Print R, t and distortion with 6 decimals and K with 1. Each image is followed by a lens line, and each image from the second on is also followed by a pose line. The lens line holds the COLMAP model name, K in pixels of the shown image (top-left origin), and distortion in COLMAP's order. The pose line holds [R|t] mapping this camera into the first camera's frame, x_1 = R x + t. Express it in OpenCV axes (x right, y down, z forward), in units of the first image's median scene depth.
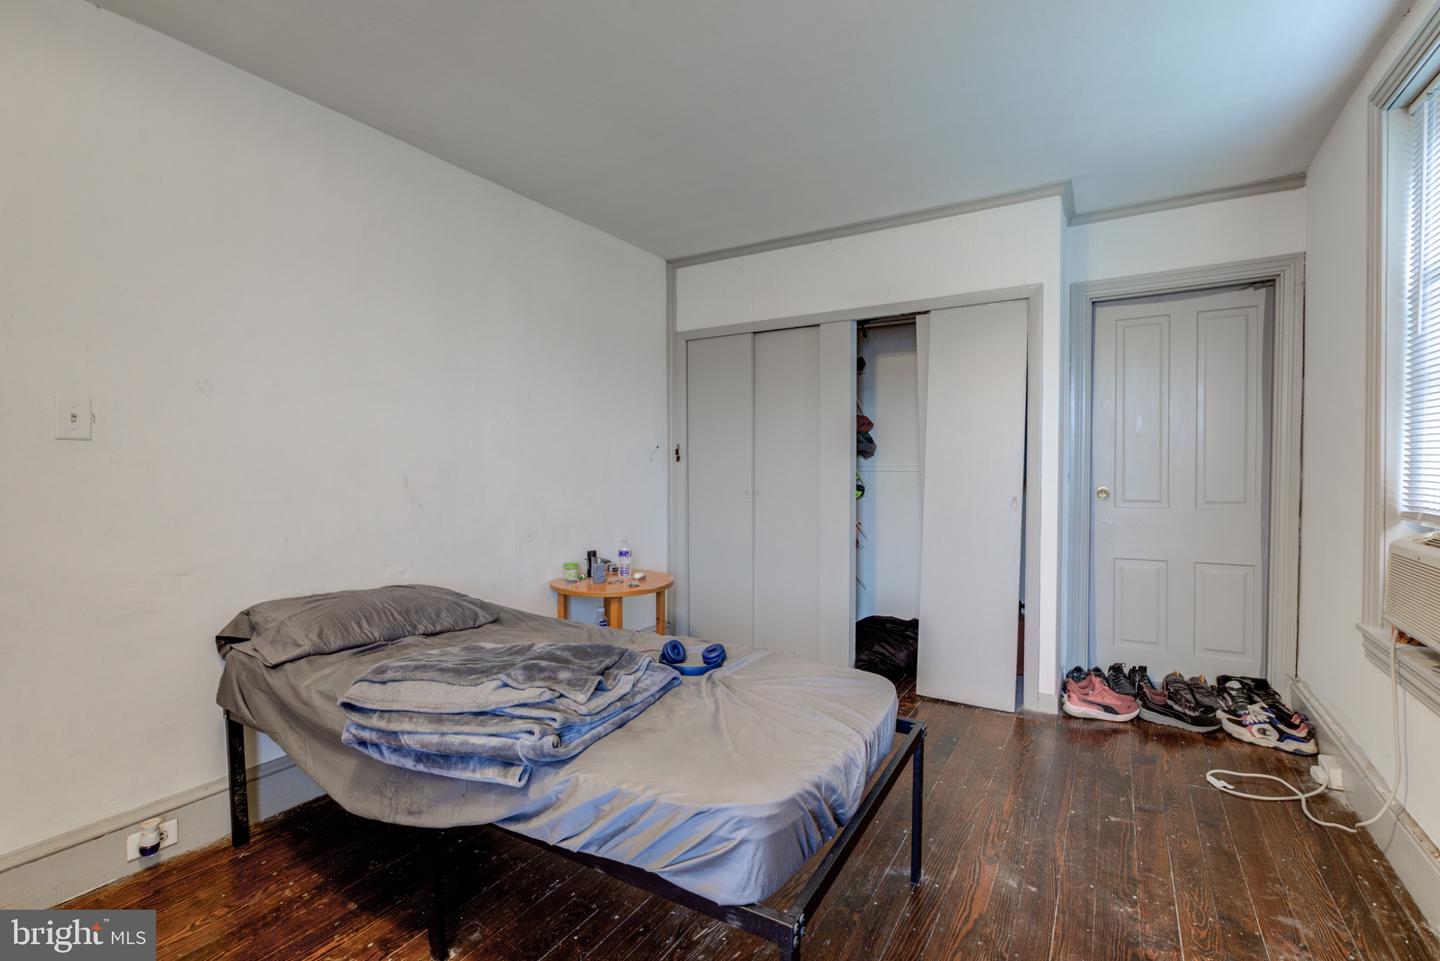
lens RADIAL K [[672.7, 0, 715.1], [0, 672.7, 482.5], [0, 0, 1]] dist [-0.004869, 0.000275]
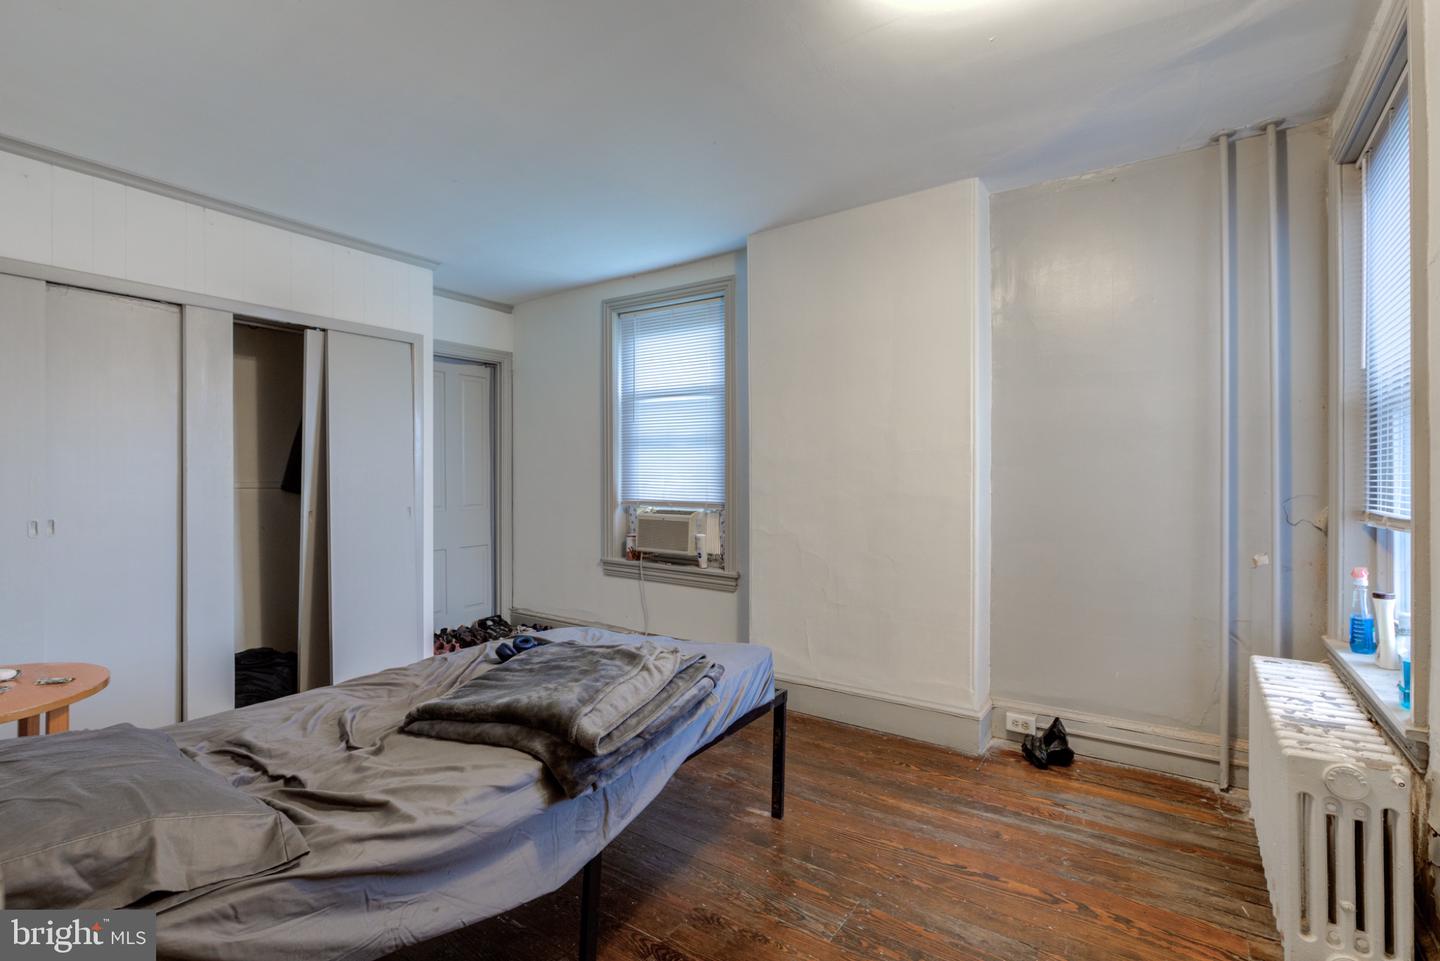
lens RADIAL K [[672.7, 0, 715.1], [0, 672.7, 482.5], [0, 0, 1]] dist [-0.004869, 0.000275]
pose [[0.052061, -0.002303, 0.998641, -0.748536], [0.033607, 0.999435, 0.000553, -0.001816], [-0.998078, 0.033533, 0.052109, 0.396294]]
